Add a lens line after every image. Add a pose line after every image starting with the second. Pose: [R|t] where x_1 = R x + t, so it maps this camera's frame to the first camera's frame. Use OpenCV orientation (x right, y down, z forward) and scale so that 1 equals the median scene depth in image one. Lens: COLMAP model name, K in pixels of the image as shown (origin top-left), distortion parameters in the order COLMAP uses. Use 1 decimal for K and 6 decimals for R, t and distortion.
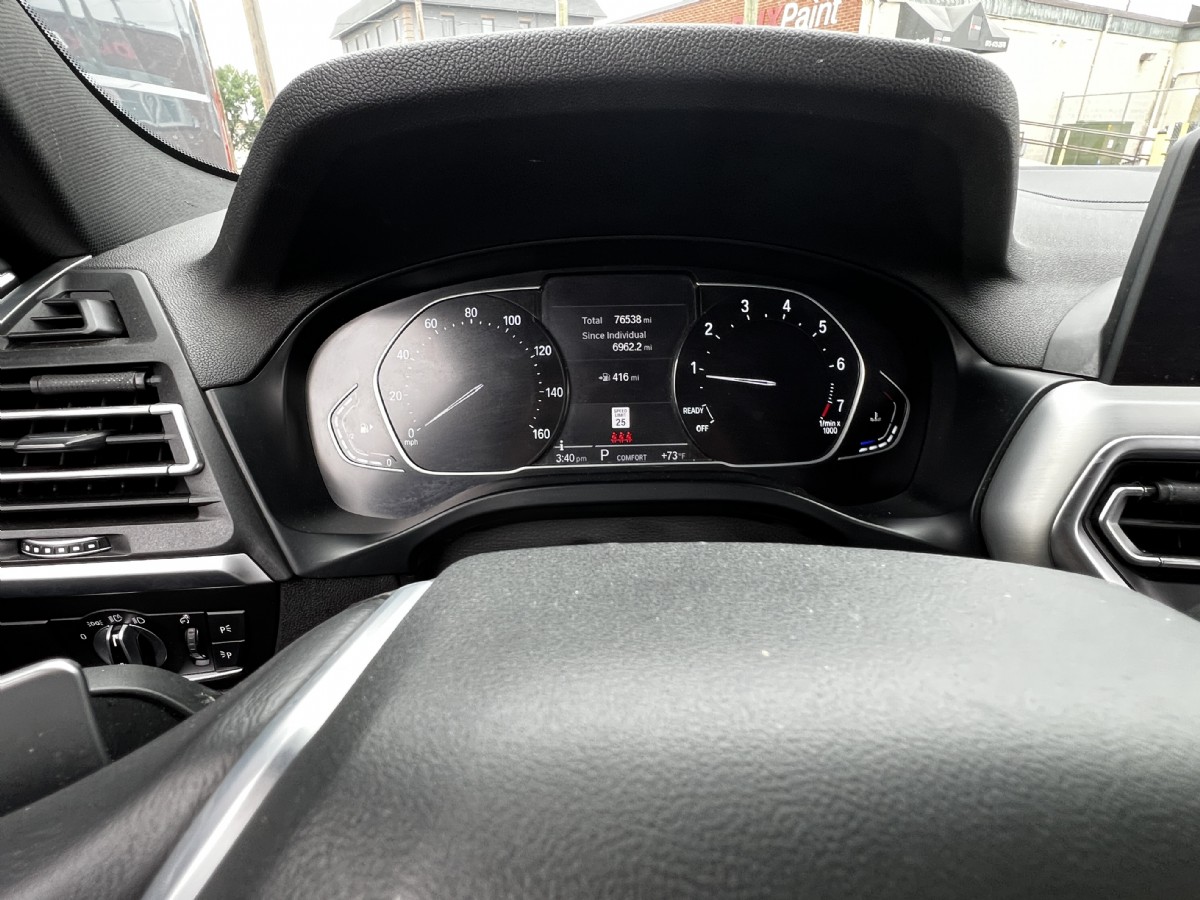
lens RADIAL K [[642.9, 0, 587.1], [0, 642.9, 476.4], [0, 0, 1]] dist [-0.004088, 0.002929]
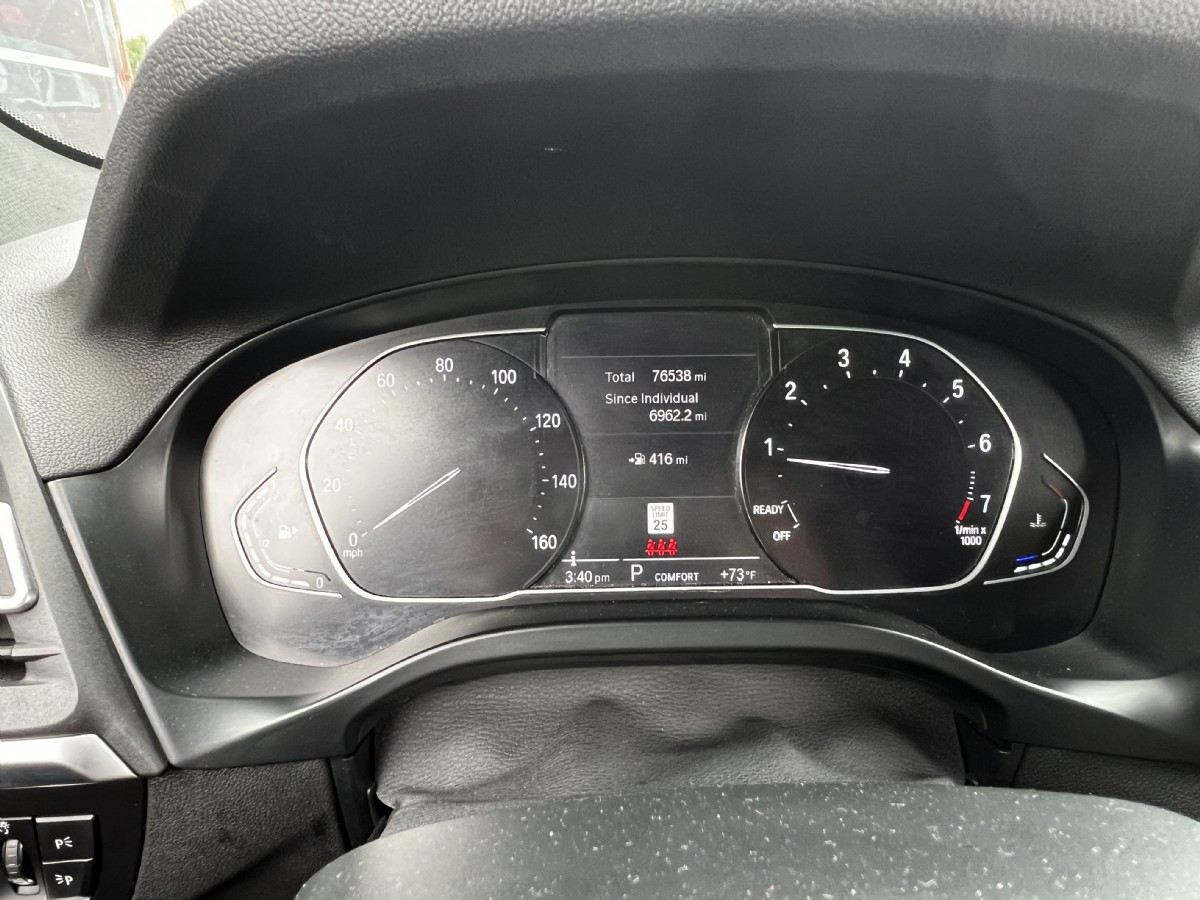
lens RADIAL K [[821.9, 0, 572.1], [0, 821.9, 499.7], [0, 0, 1]] dist [-0.003036, 0.002707]
pose [[0.999916, 0.008583, -0.009746, -0.034281], [-0.009111, 0.998415, -0.055531, -0.063573], [0.009254, 0.055615, 0.998409, 0.132381]]
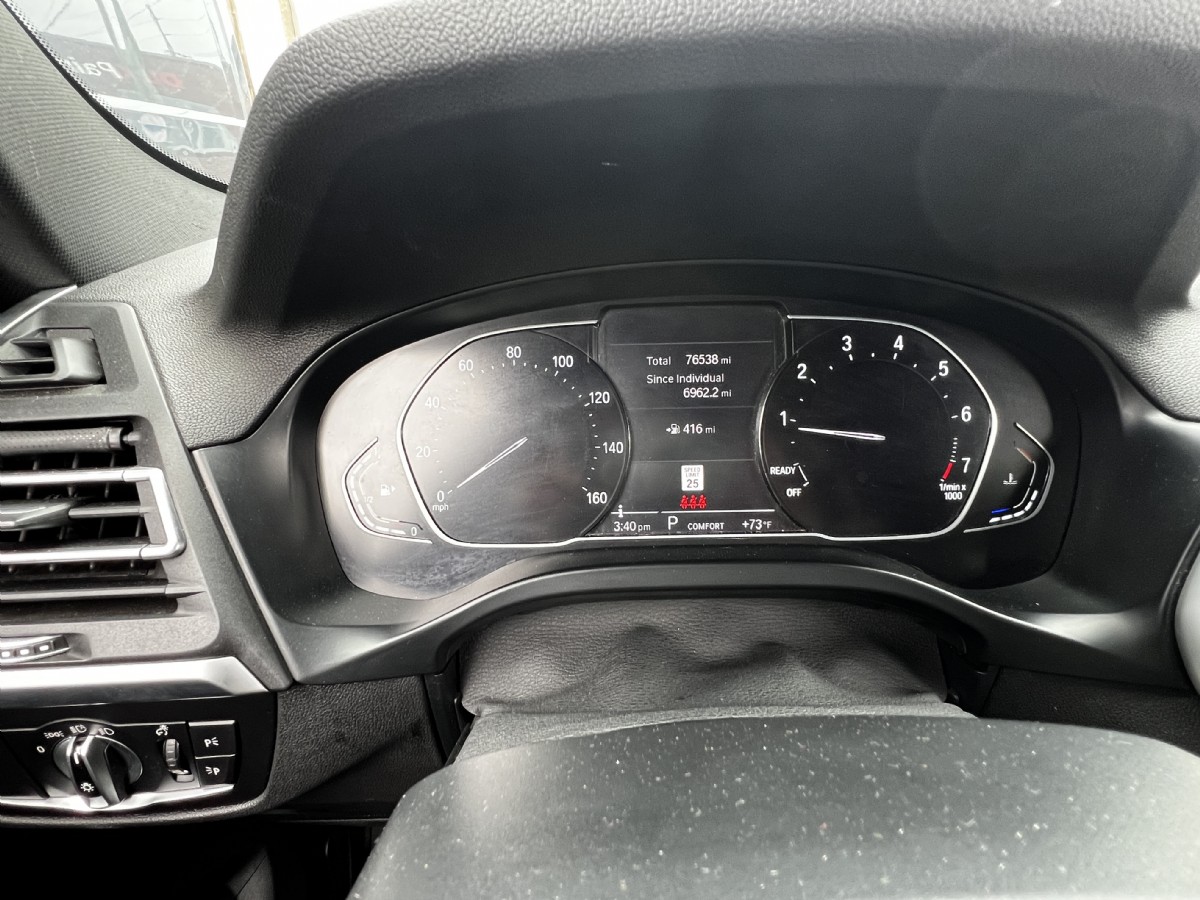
lens RADIAL K [[642.9, 0, 590.8], [0, 642.9, 476.2], [0, 0, 1]] dist [-0.004088, 0.002929]
pose [[0.999274, 0.005876, -0.037643, -0.048710], [-0.006888, 0.999616, -0.026835, -0.072499], [0.037470, 0.027075, 0.998931, 0.176628]]
